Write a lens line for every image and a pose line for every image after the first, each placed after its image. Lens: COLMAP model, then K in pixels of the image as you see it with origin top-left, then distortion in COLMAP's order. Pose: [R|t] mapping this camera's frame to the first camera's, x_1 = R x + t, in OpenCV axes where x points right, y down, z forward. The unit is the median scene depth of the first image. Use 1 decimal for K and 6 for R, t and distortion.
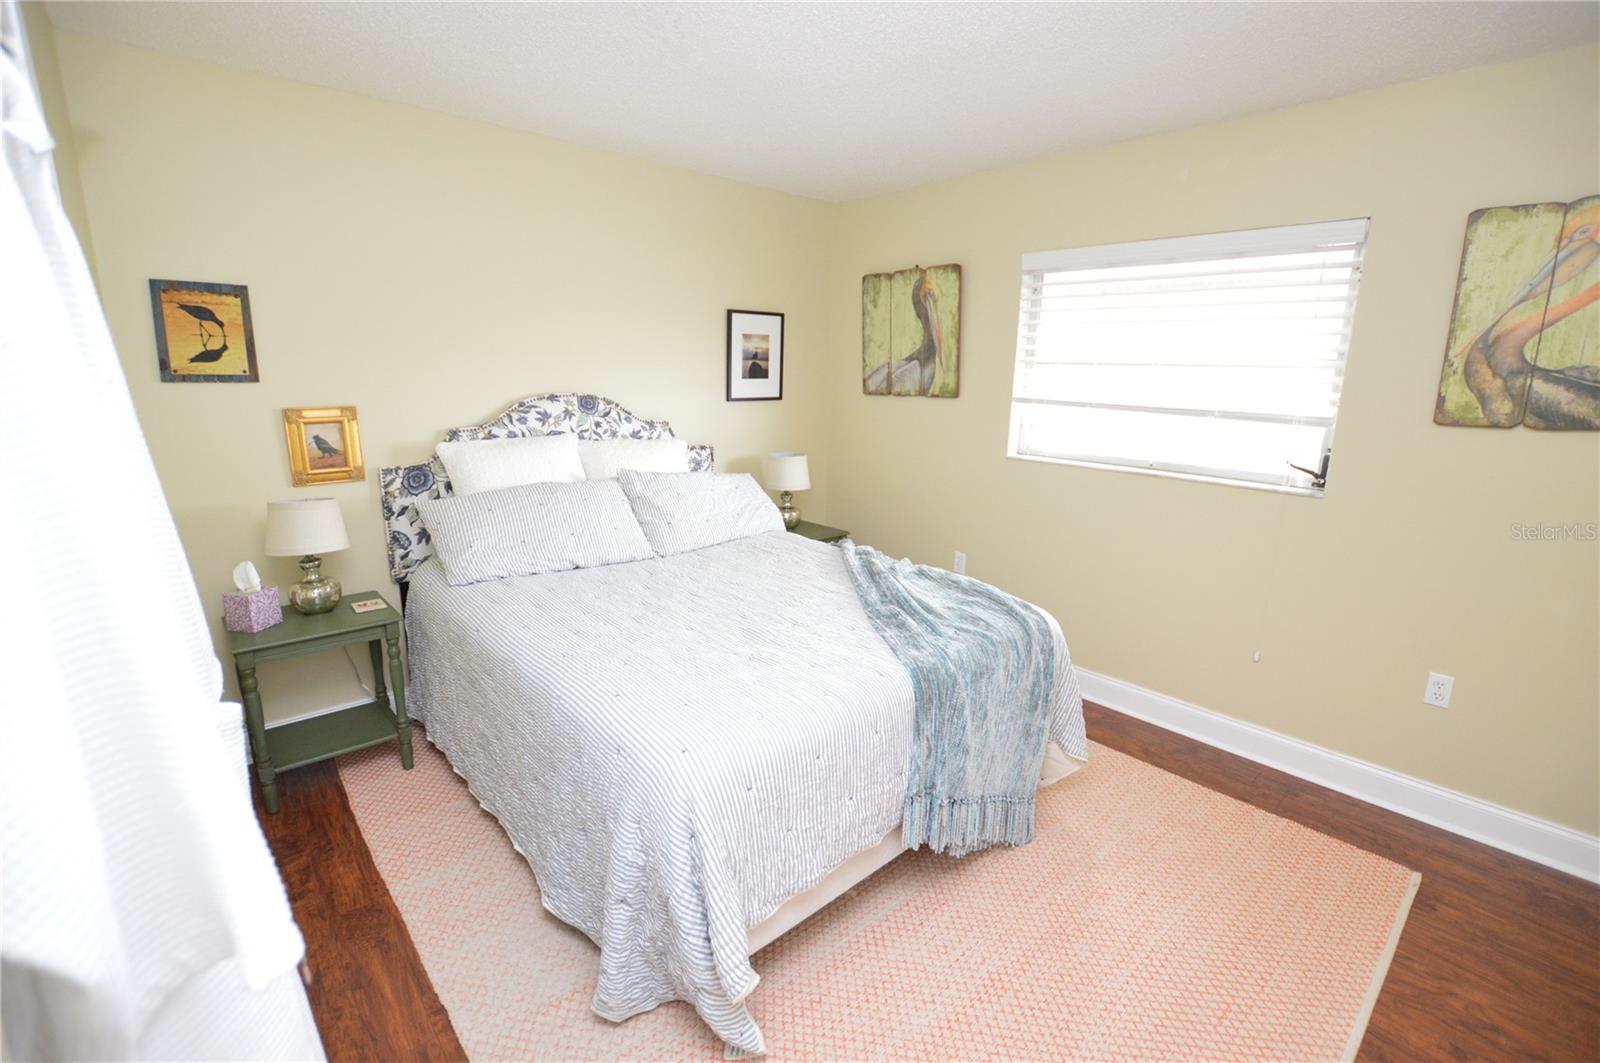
lens RADIAL K [[716.1, 0, 801.9], [0, 716.1, 531.8], [0, 0, 1]] dist [-0.030960, 0.002958]
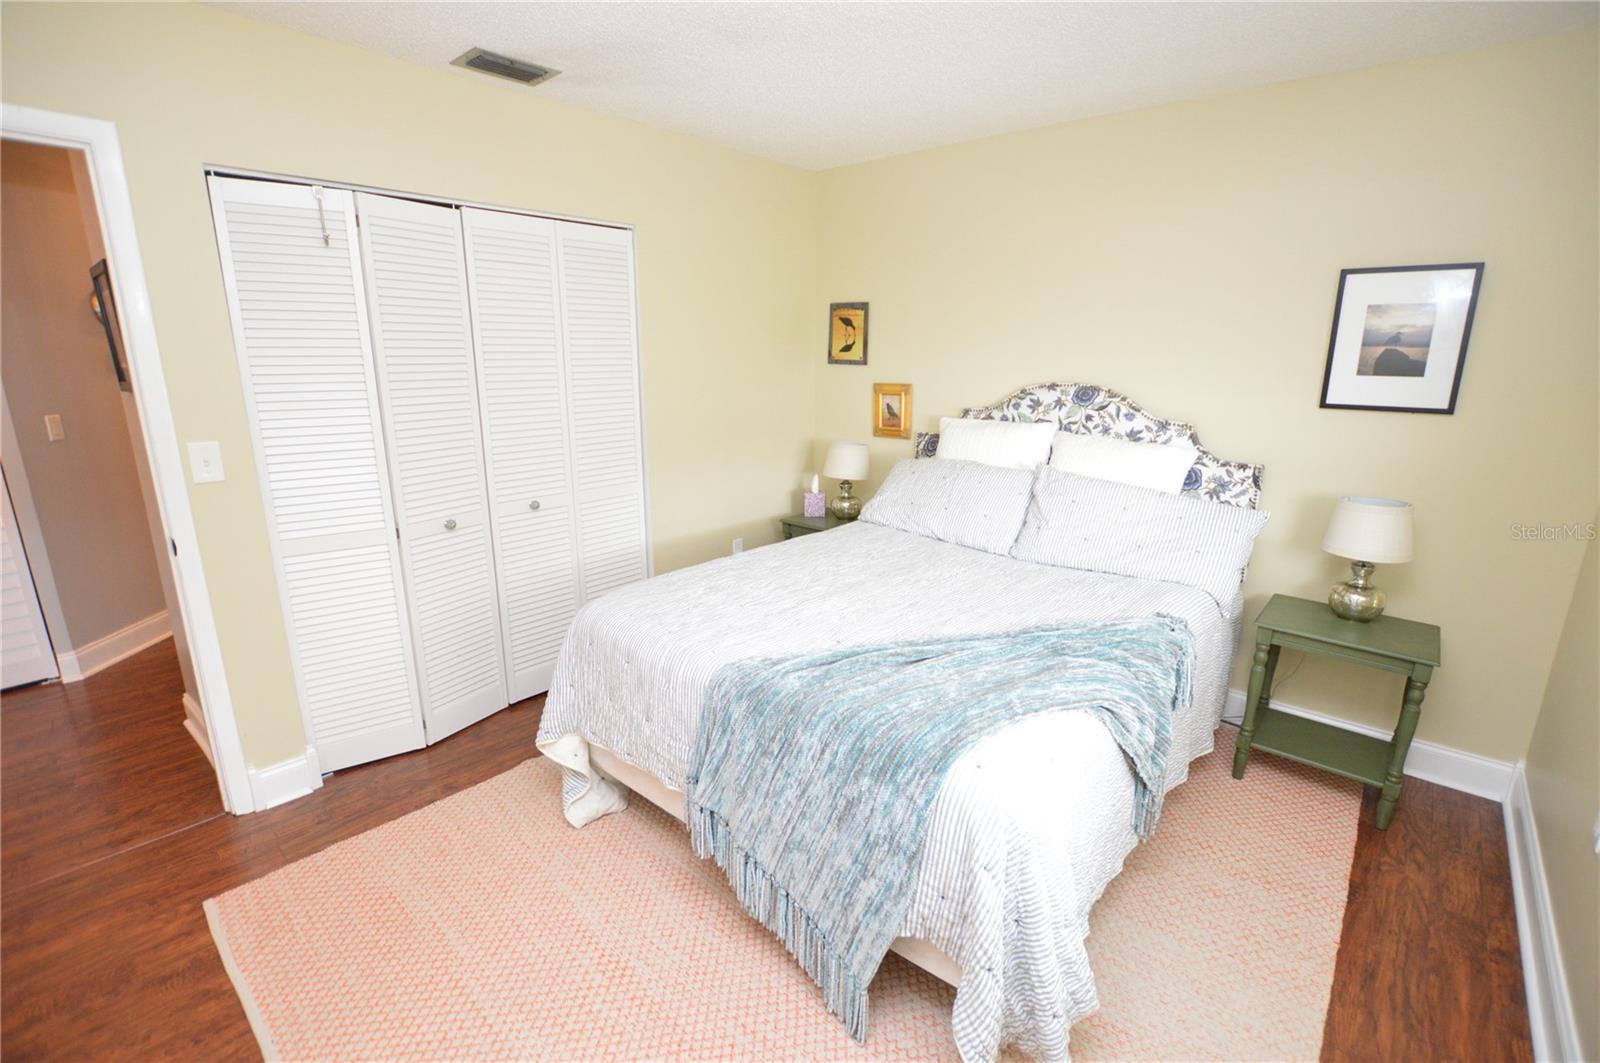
lens RADIAL K [[713.6, 0, 797.4], [0, 713.6, 531.5], [0, 0, 1]] dist [-0.034456, 0.005753]
pose [[0.106661, 0.227681, -0.967876, 0.611531], [-0.224829, 0.953740, 0.199579, -0.110354], [0.968543, 0.196320, 0.152916, 0.531668]]
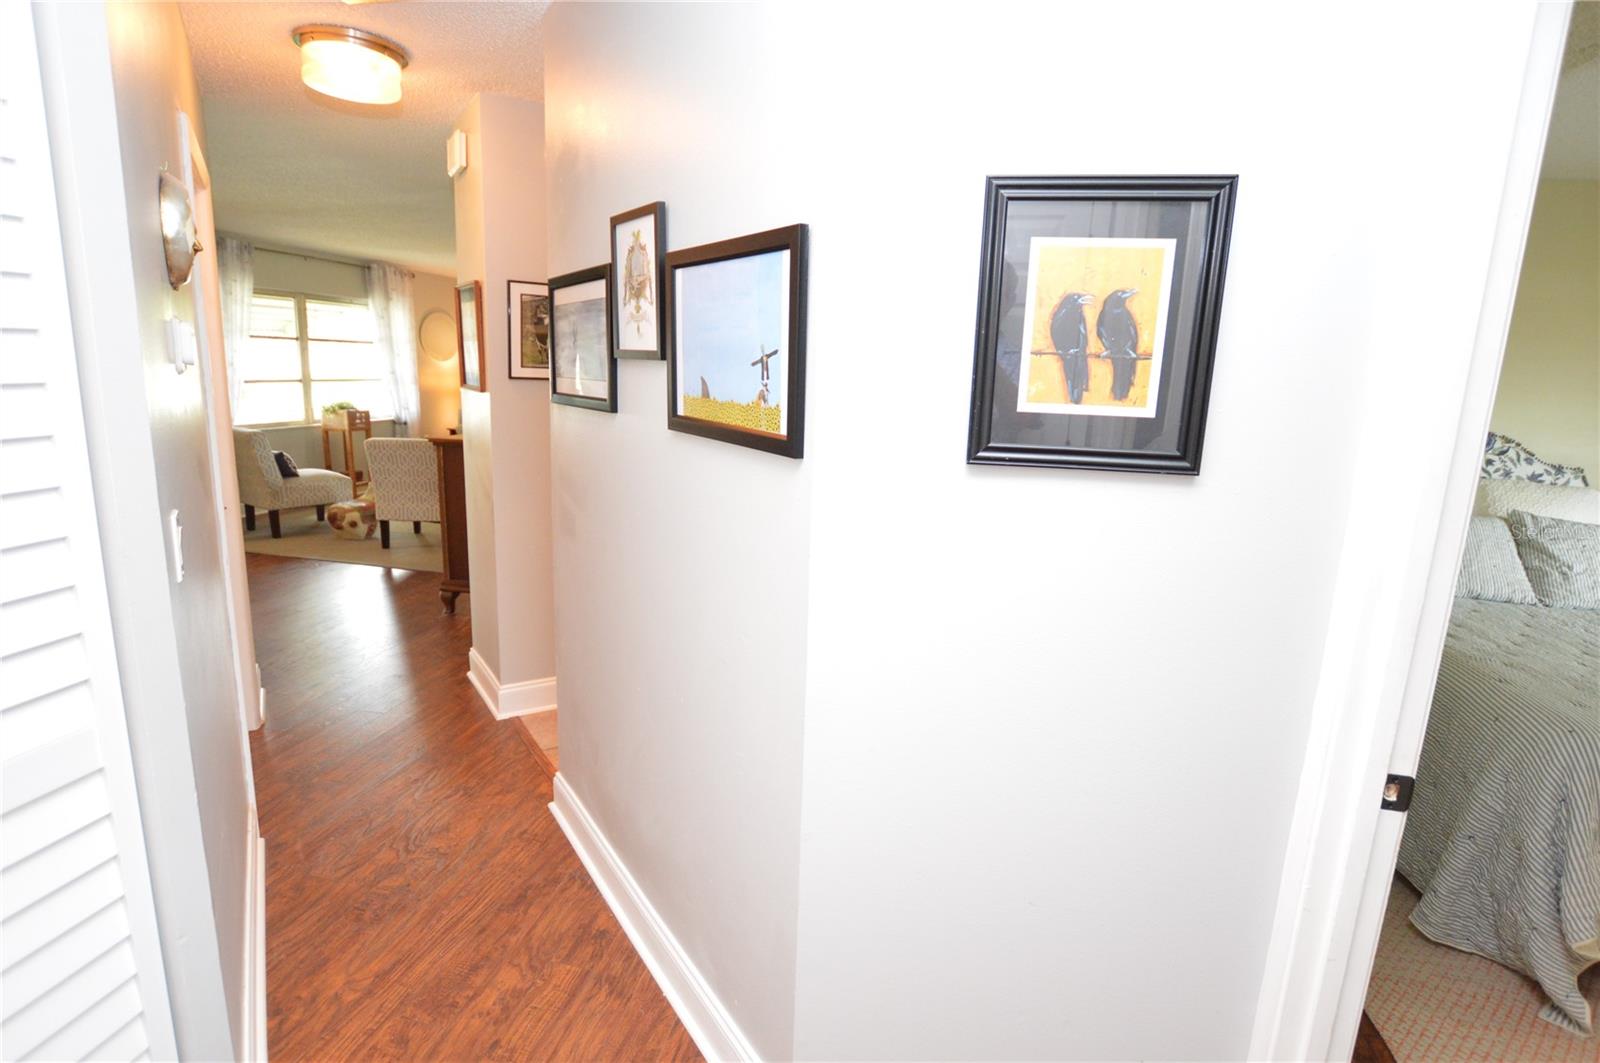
lens RADIAL K [[807.6, 0, 799.3], [0, 807.6, 530.7], [0, 0, 1]] dist [-0.026597, 0.000782]
pose [[0.589663, 0.166295, -0.790344, 0.024807], [-0.211095, 0.976290, 0.047925, 0.086890], [0.779574, 0.138578, 0.610786, -0.373253]]
